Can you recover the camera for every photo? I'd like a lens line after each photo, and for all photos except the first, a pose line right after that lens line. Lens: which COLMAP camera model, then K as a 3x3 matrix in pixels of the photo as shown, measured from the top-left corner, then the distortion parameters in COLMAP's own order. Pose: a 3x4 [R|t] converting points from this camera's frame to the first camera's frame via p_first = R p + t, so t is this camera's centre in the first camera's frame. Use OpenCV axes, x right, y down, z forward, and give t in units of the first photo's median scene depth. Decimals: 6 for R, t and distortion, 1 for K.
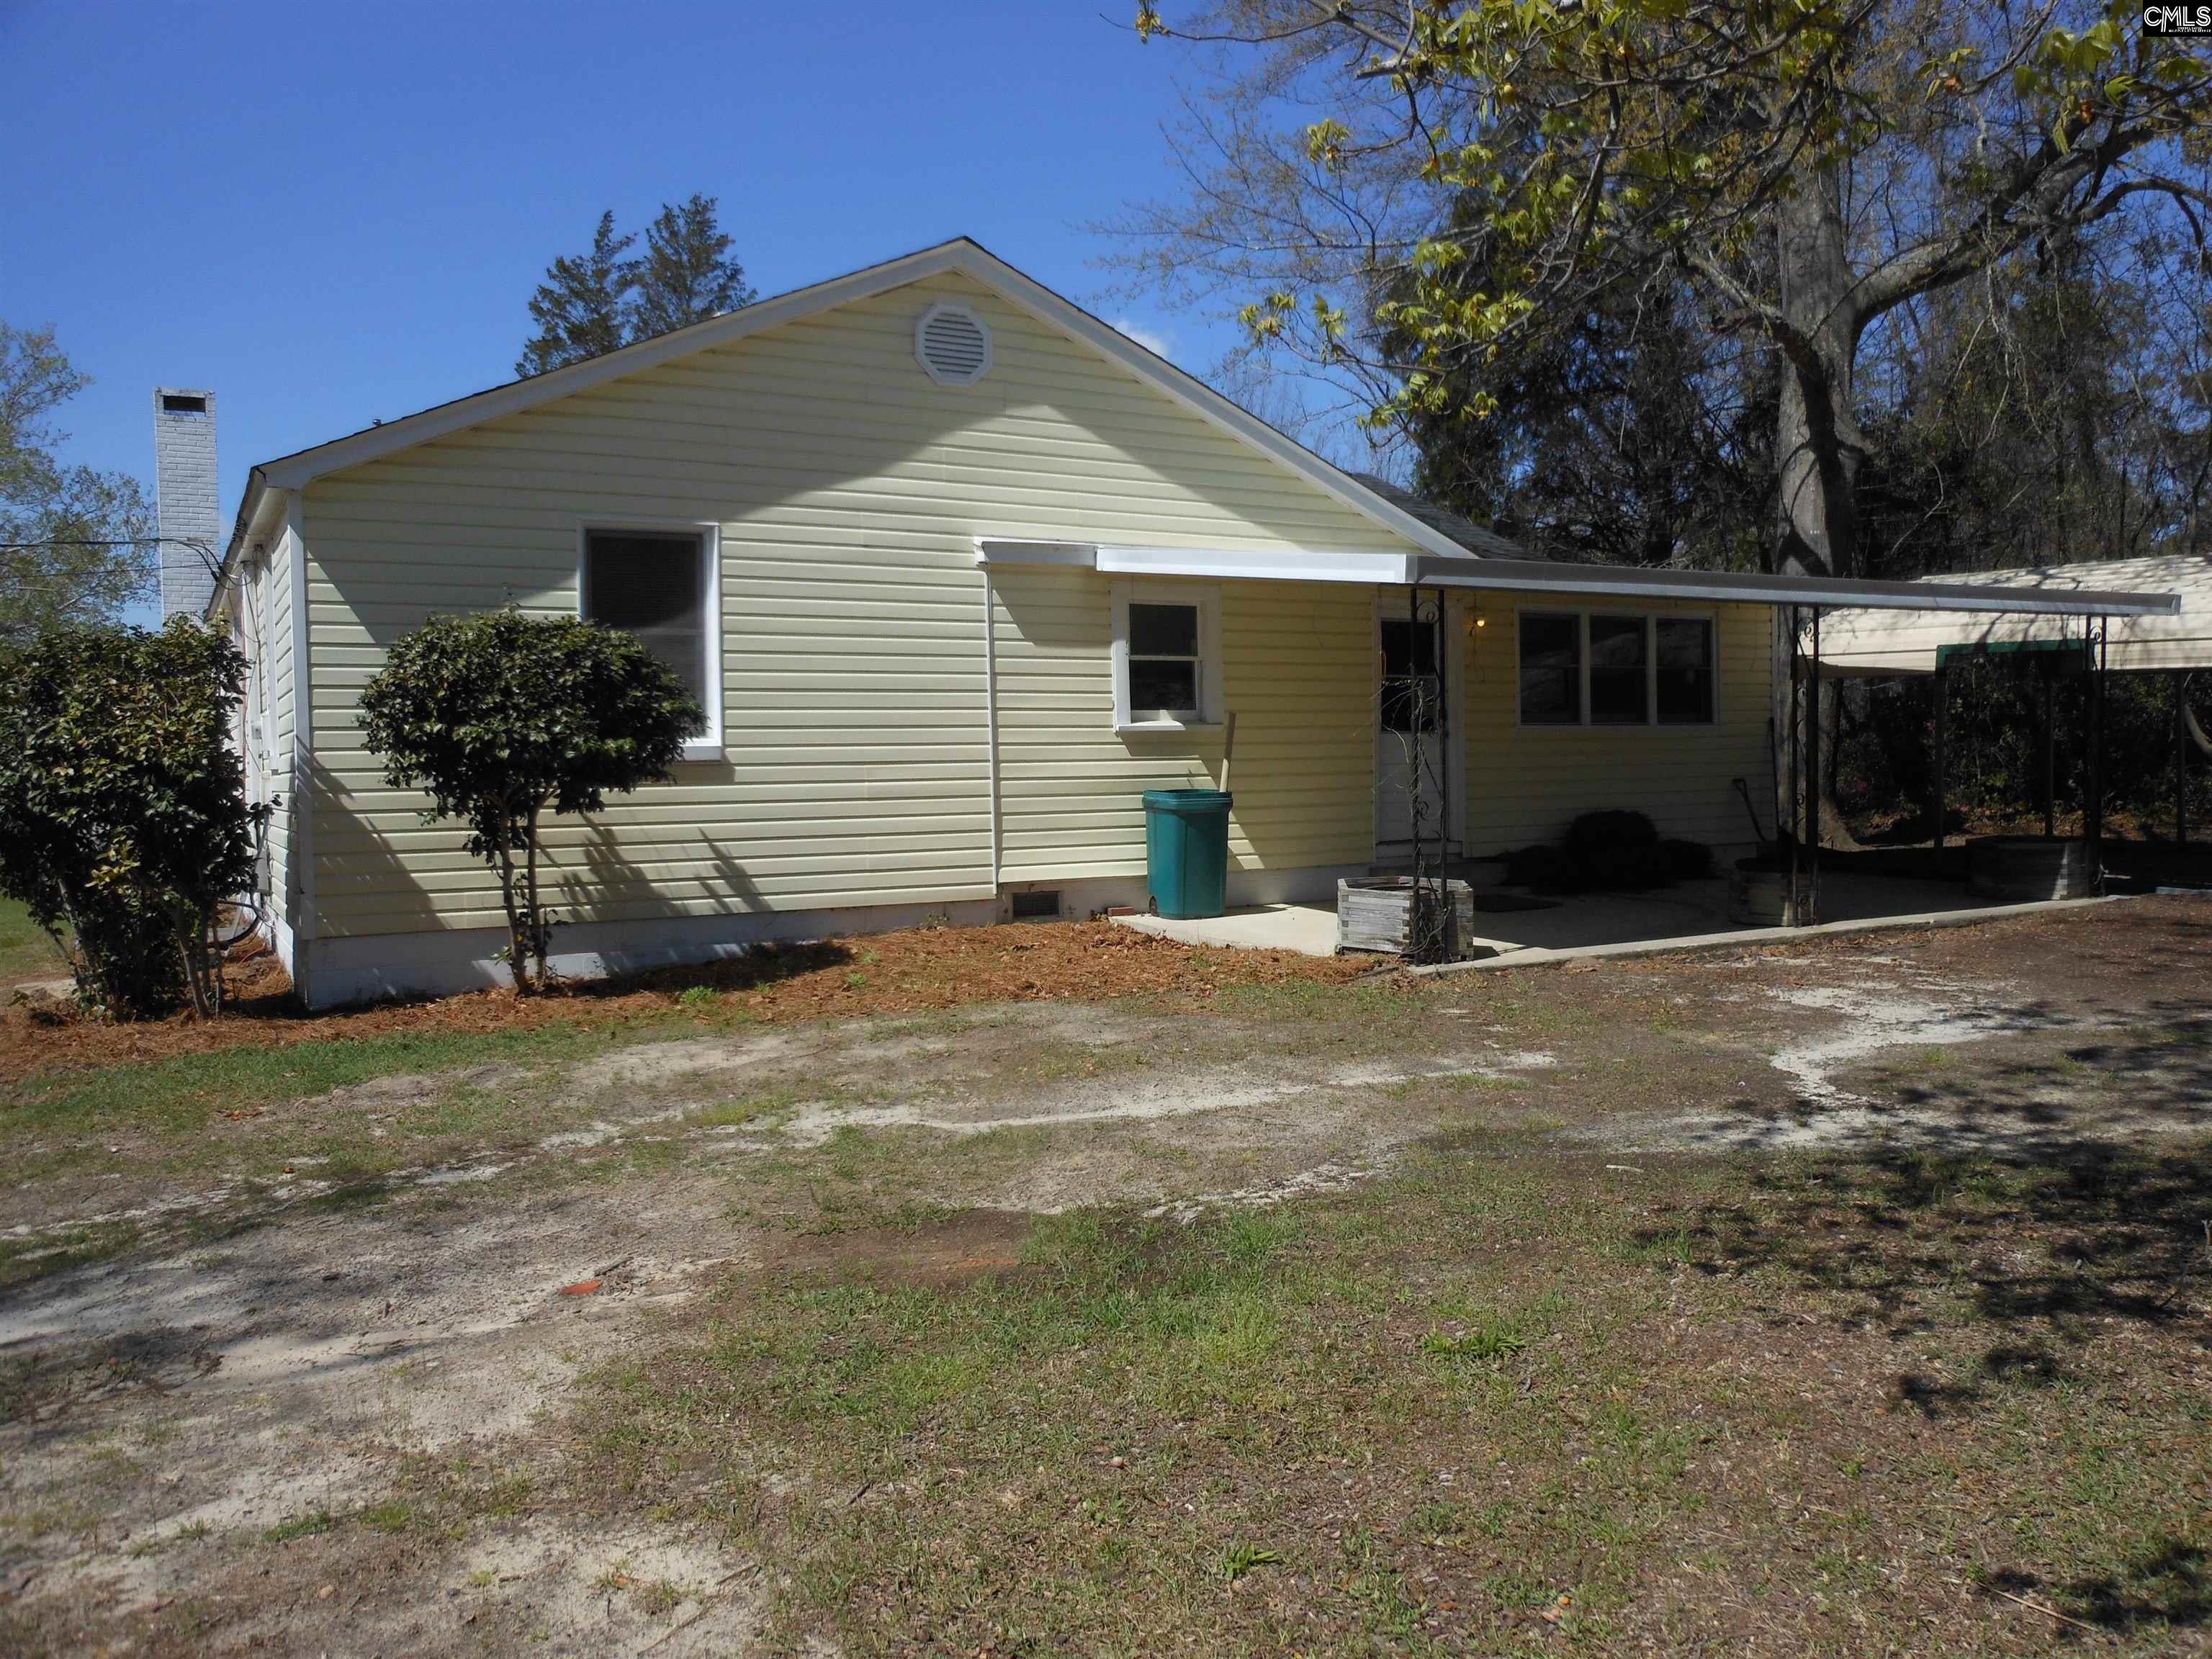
lens RADIAL K [[1775.0, 0, 1103.5], [0, 1775.0, 825.7], [0, 0, 1]] dist [0.006267, -0.004960]
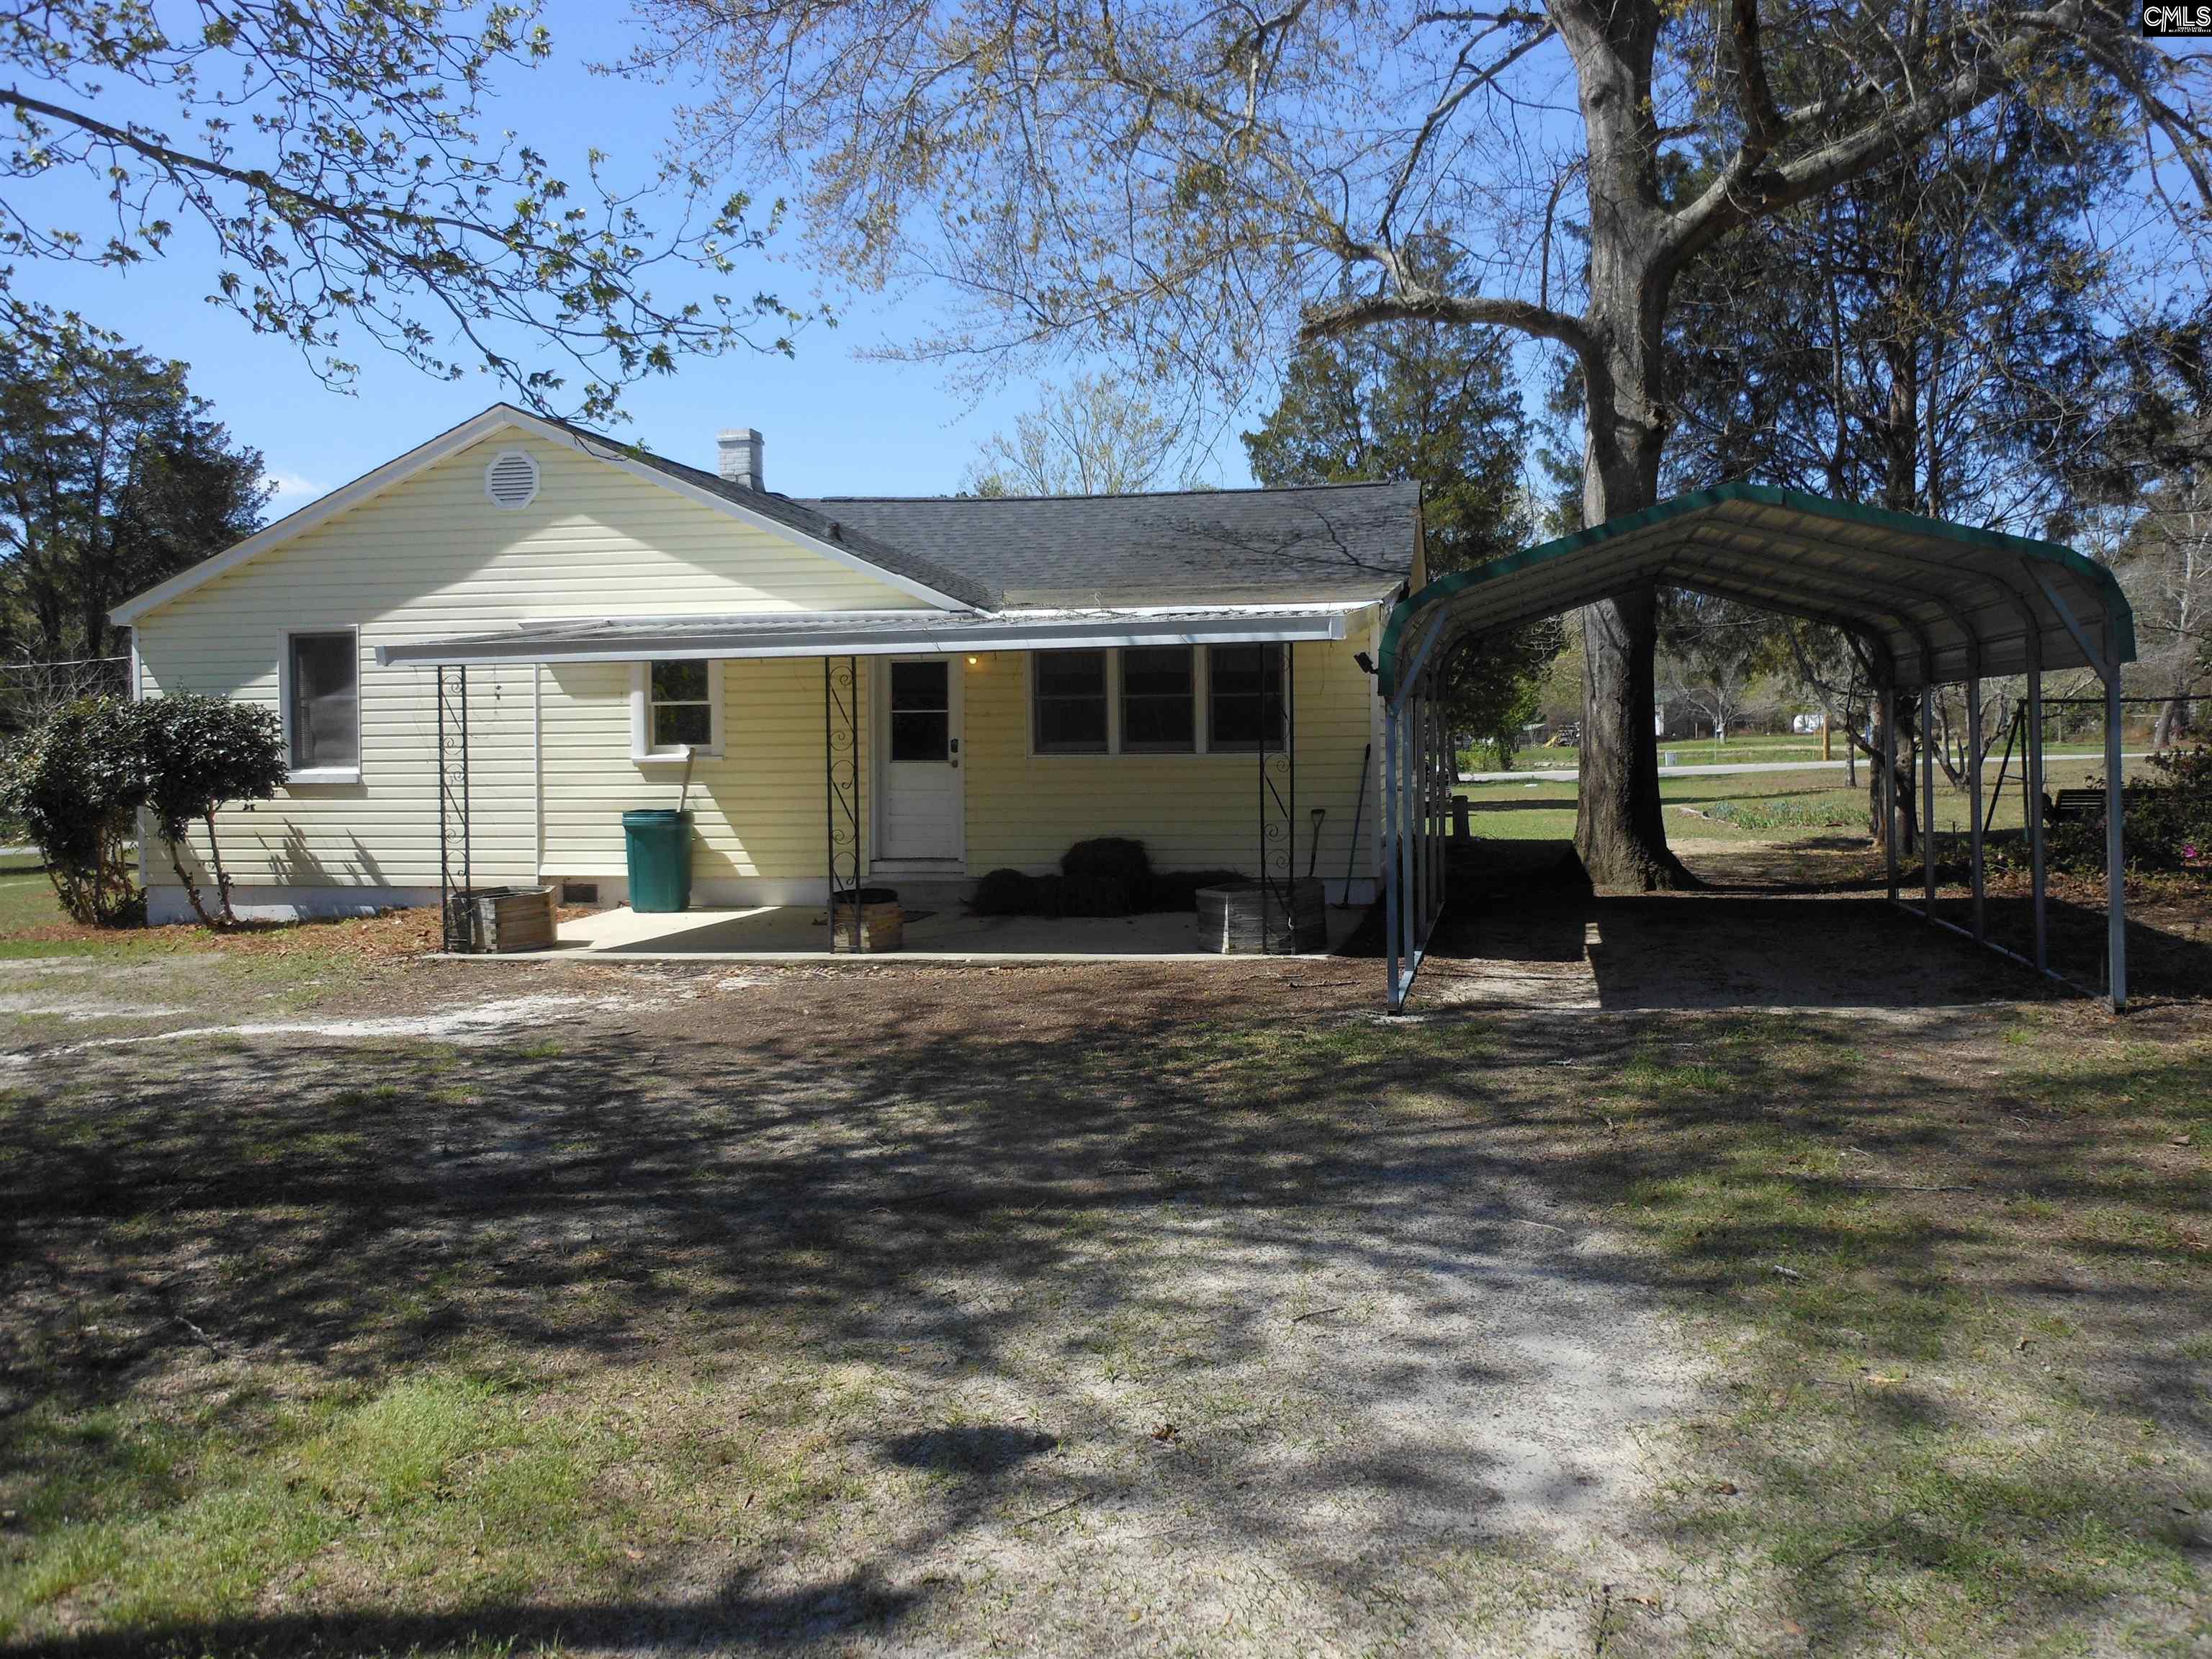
lens RADIAL K [[1775.0, 0, 1102.0], [0, 1775.0, 829.0], [0, 0, 1]] dist [0.006267, -0.004960]
pose [[0.744042, 0.034986, -0.667217, 1.142144], [-0.024835, 0.999386, 0.024709, -0.046465], [0.667672, -0.001815, 0.744454, 0.278423]]
